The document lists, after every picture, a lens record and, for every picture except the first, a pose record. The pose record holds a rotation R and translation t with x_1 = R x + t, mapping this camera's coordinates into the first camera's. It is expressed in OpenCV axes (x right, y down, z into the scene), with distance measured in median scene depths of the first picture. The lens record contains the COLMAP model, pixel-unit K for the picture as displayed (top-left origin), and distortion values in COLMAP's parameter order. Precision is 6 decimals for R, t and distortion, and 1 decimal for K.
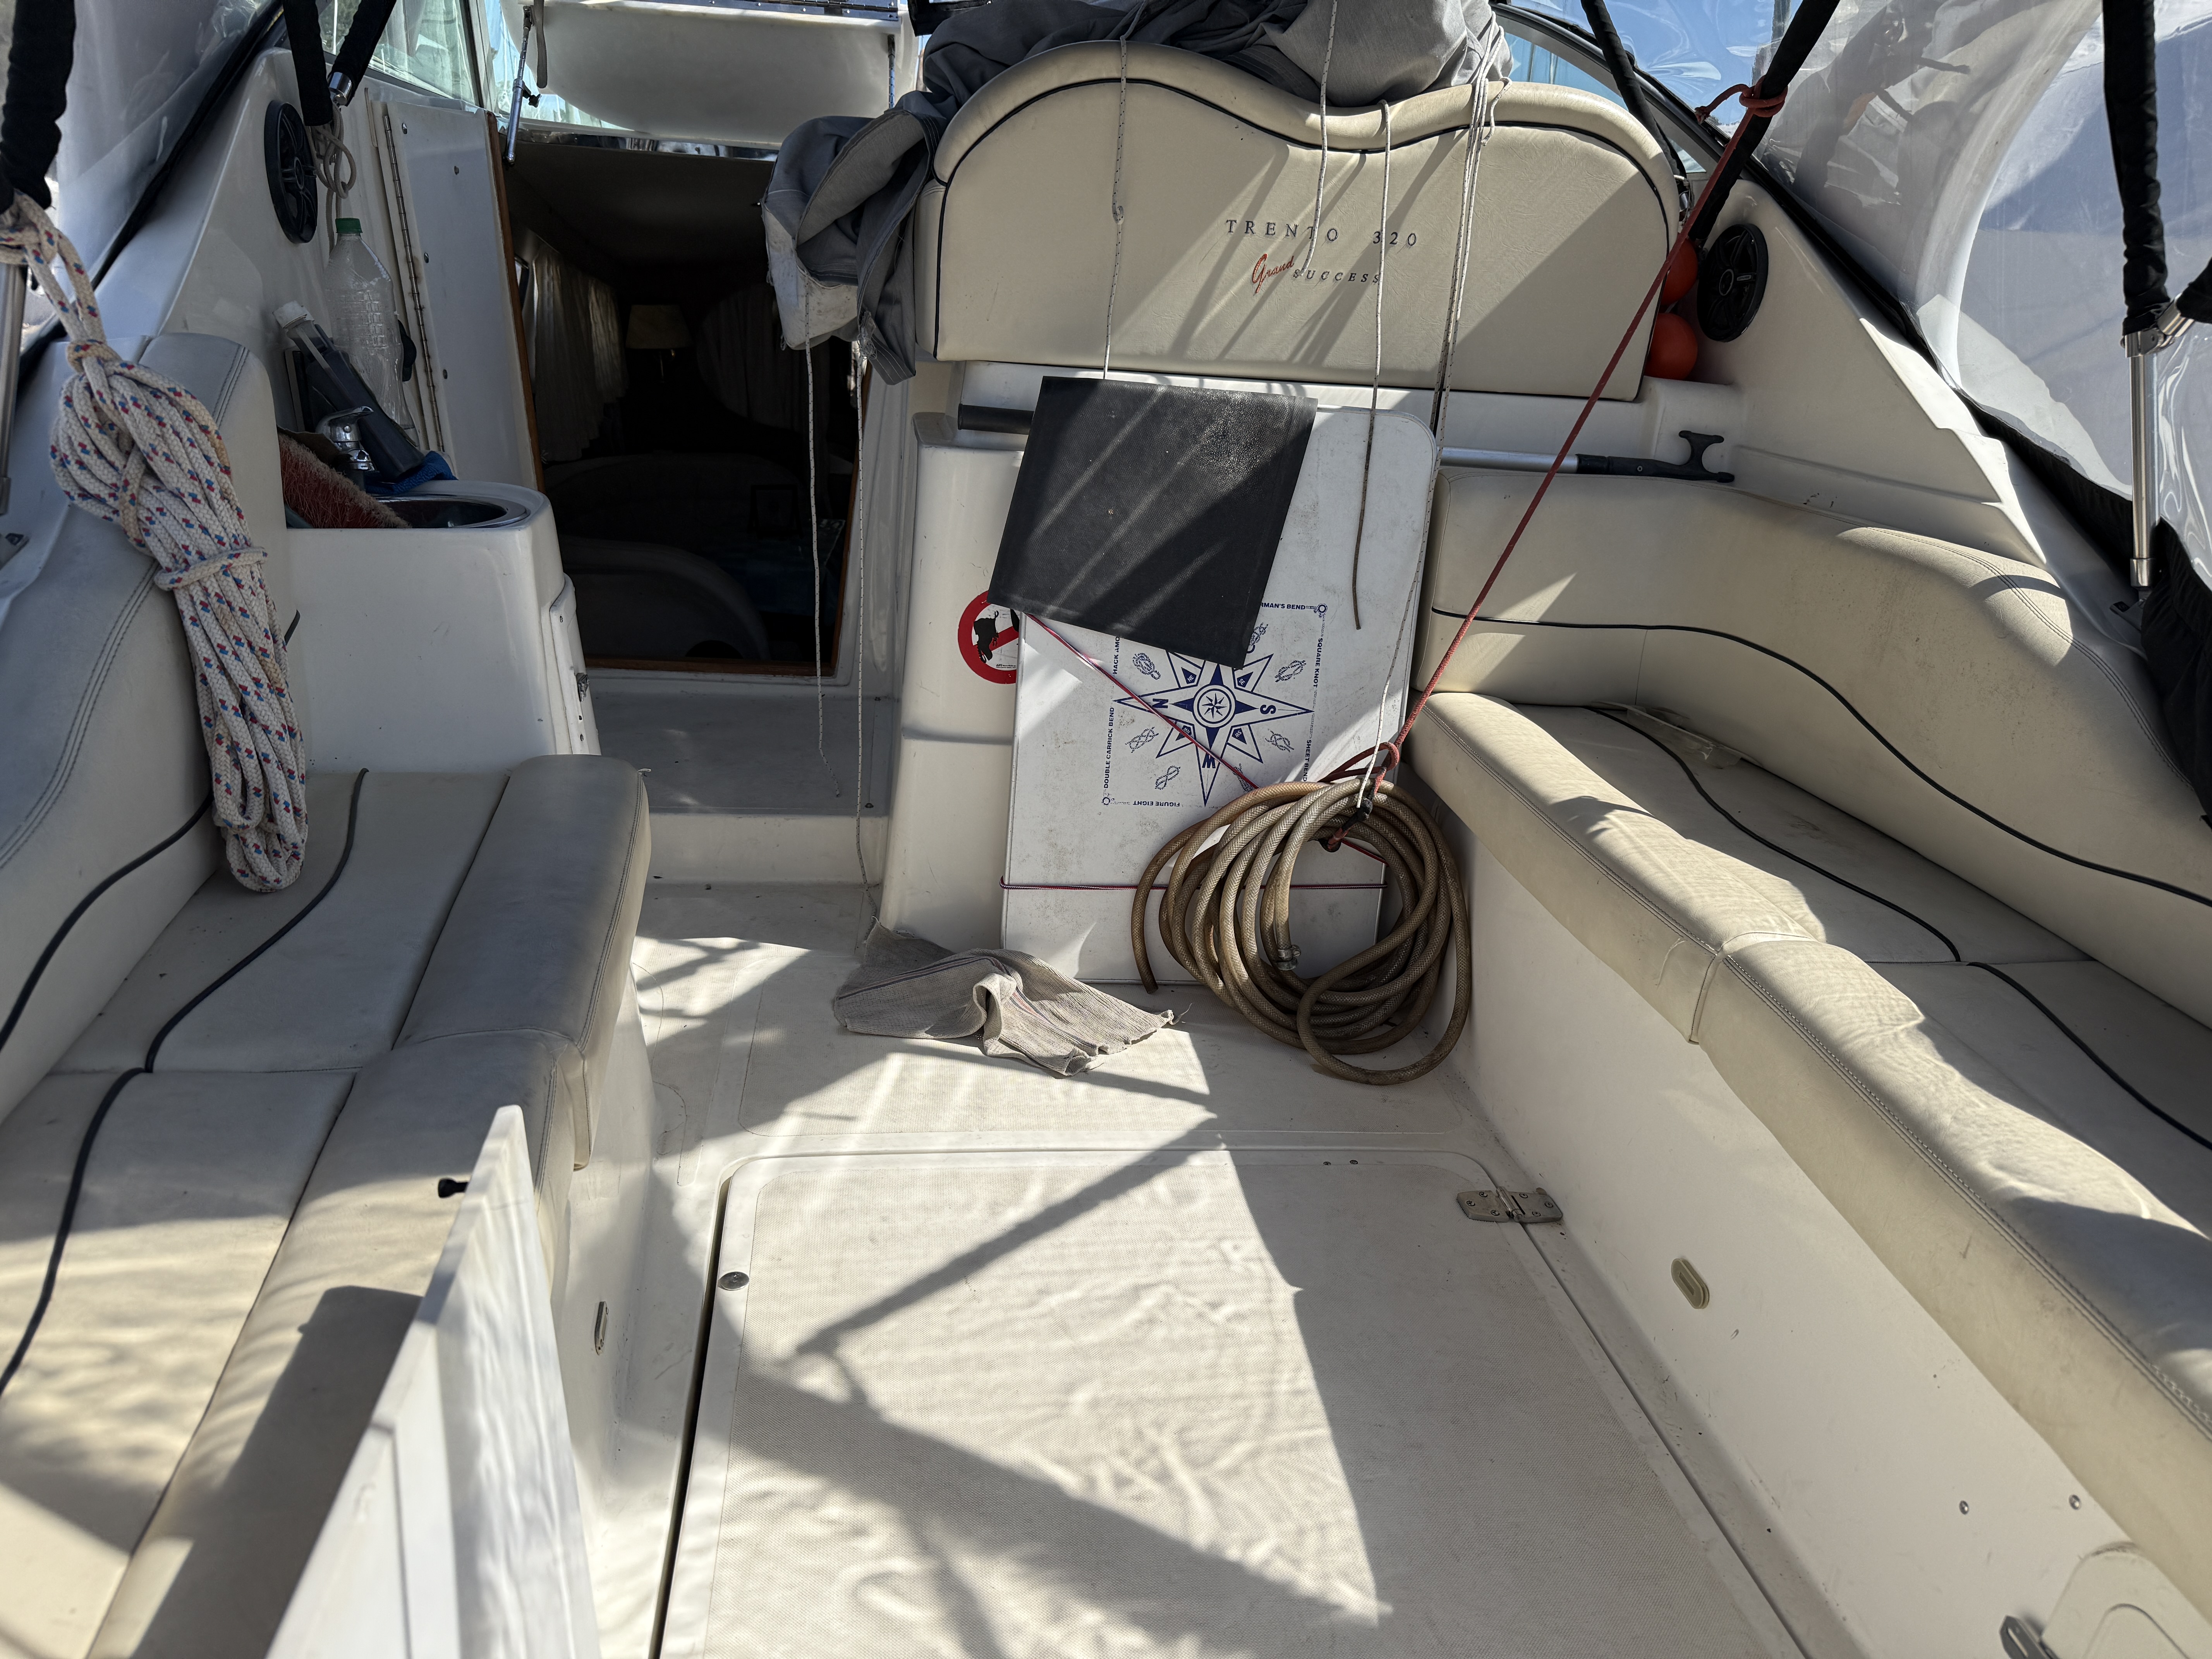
lens RADIAL K [[1492.0, 0, 1106.0], [0, 1492.0, 829.5], [0, 0, 1]] dist [0.001308, 0.001385]
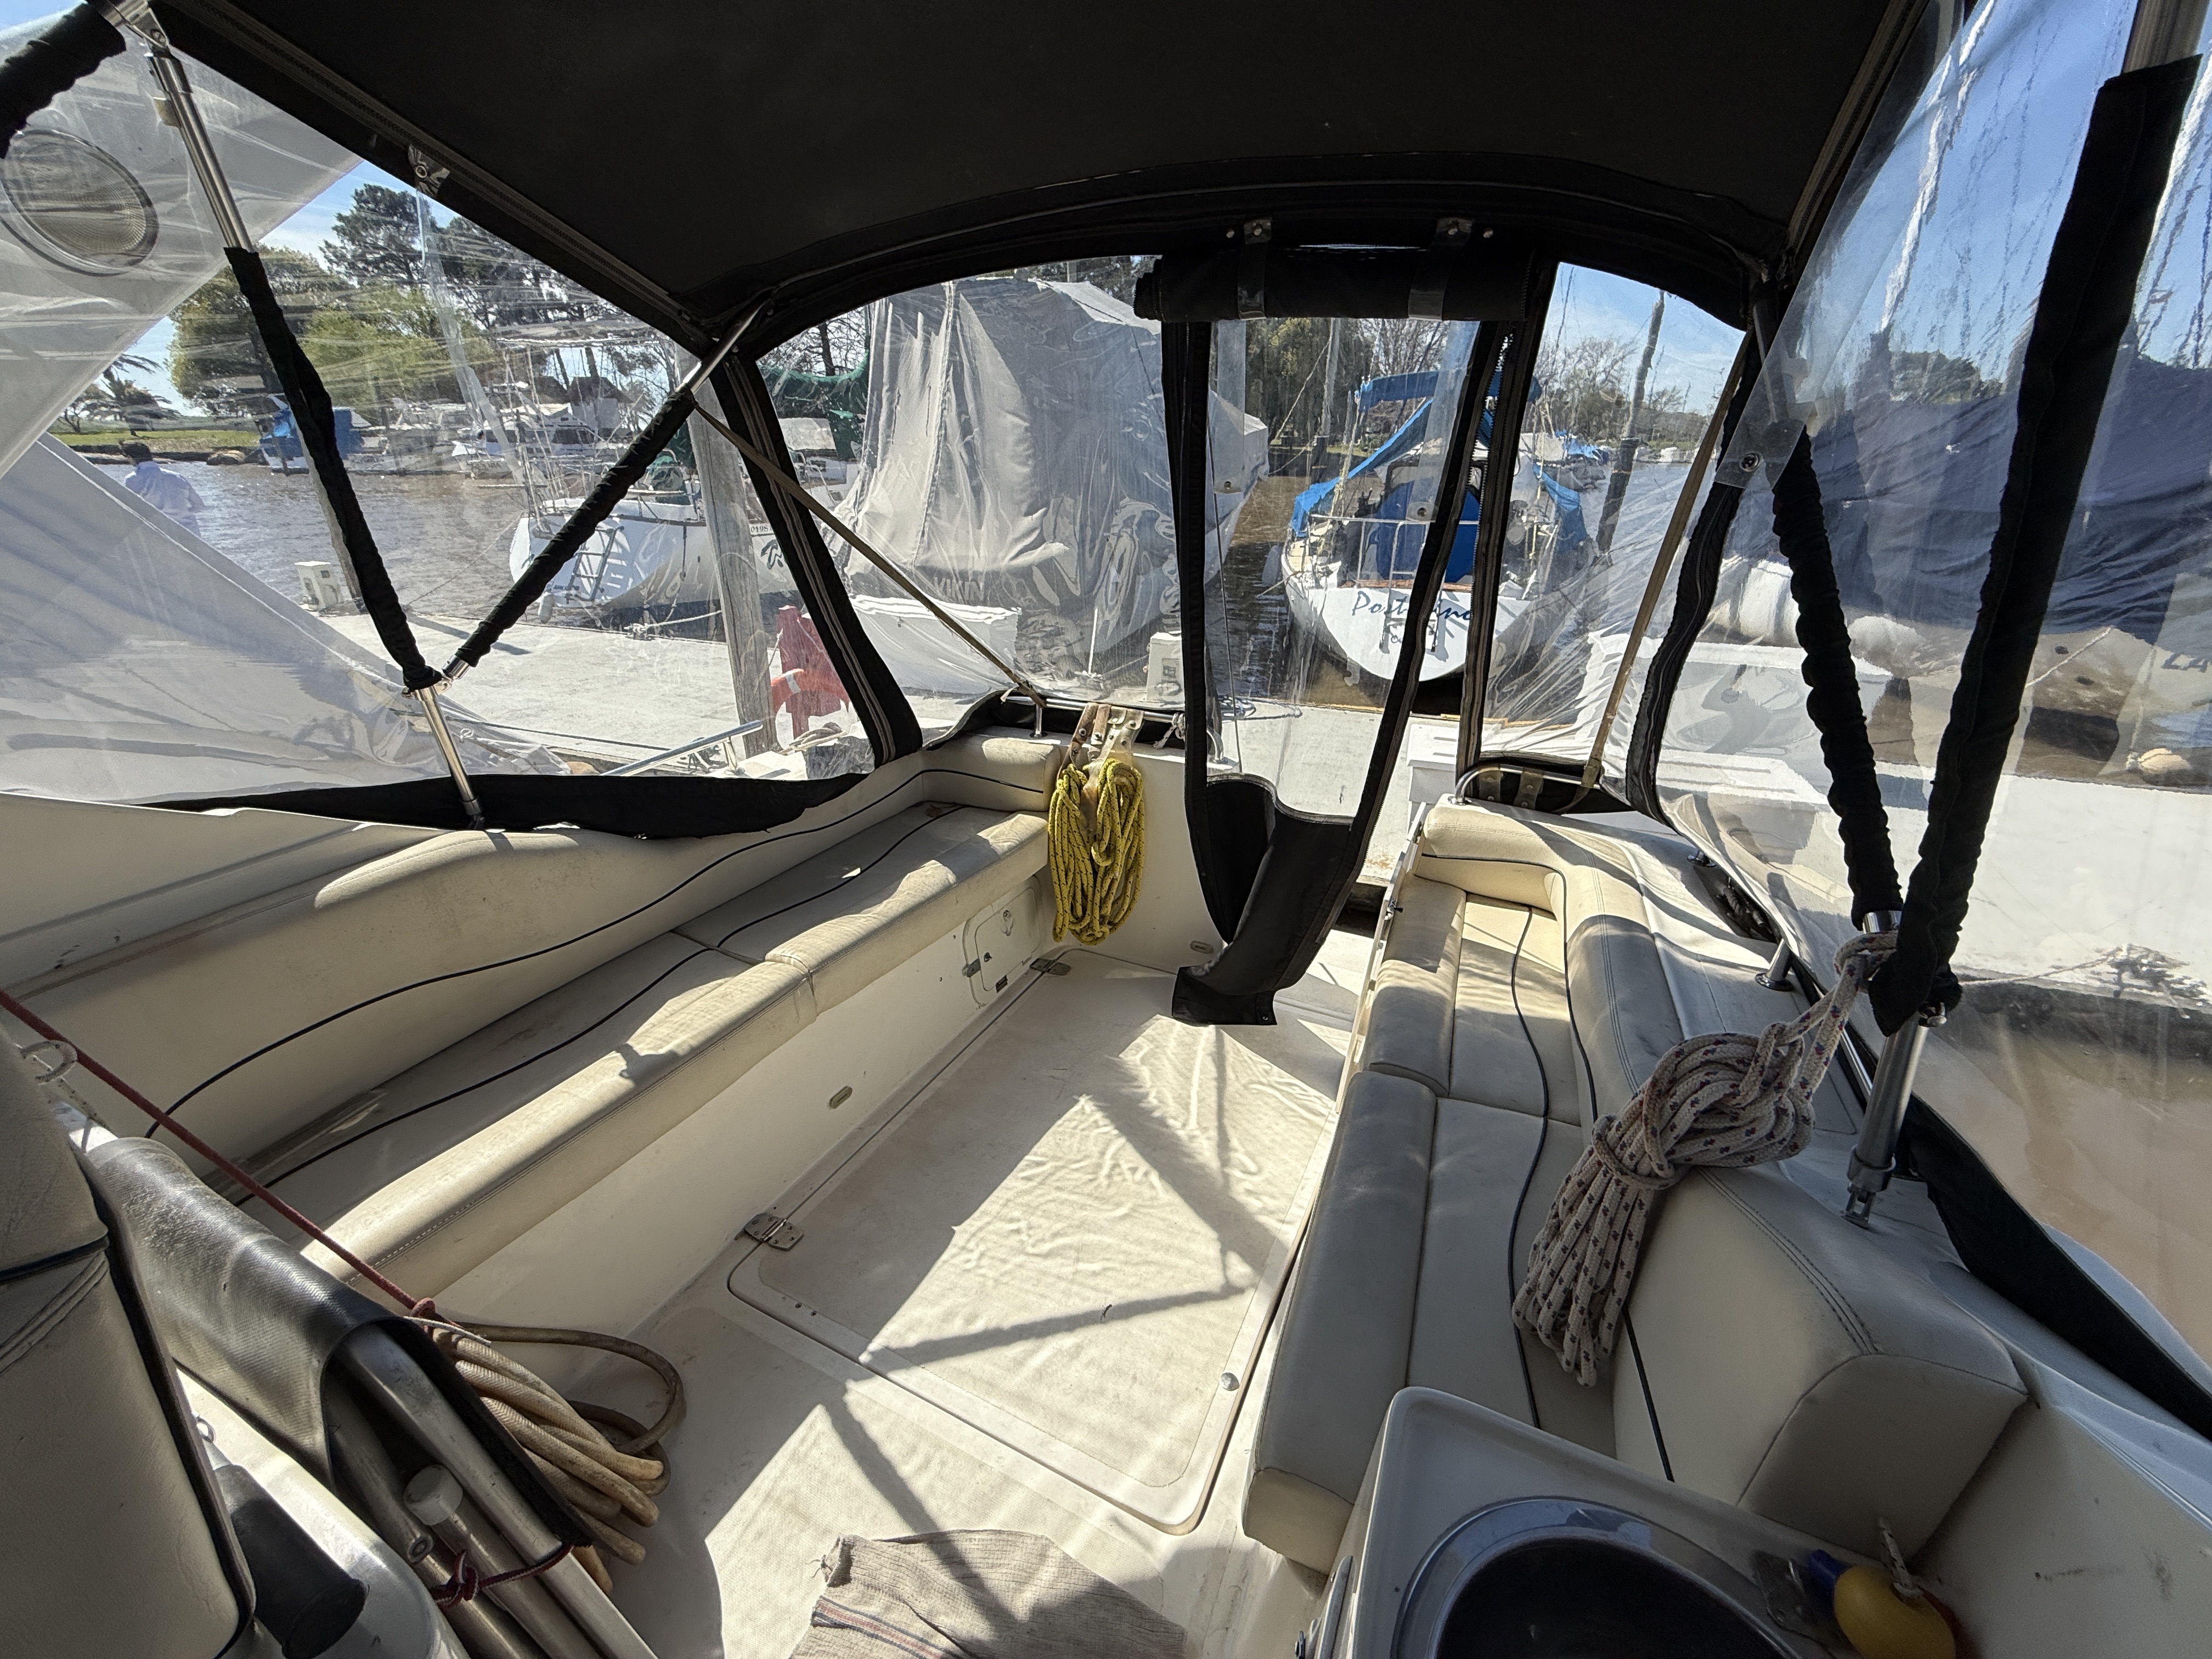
lens RADIAL K [[874.8, 0, 1106.0], [0, 874.8, 829.5], [0, 0, 1]] dist [-0.000120, -0.000041]
pose [[-0.822040, -0.240520, 0.516140, -0.441373], [0.187828, 0.741154, 0.644524, -0.692290], [-0.537560, 0.626770, -0.564082, 1.239114]]
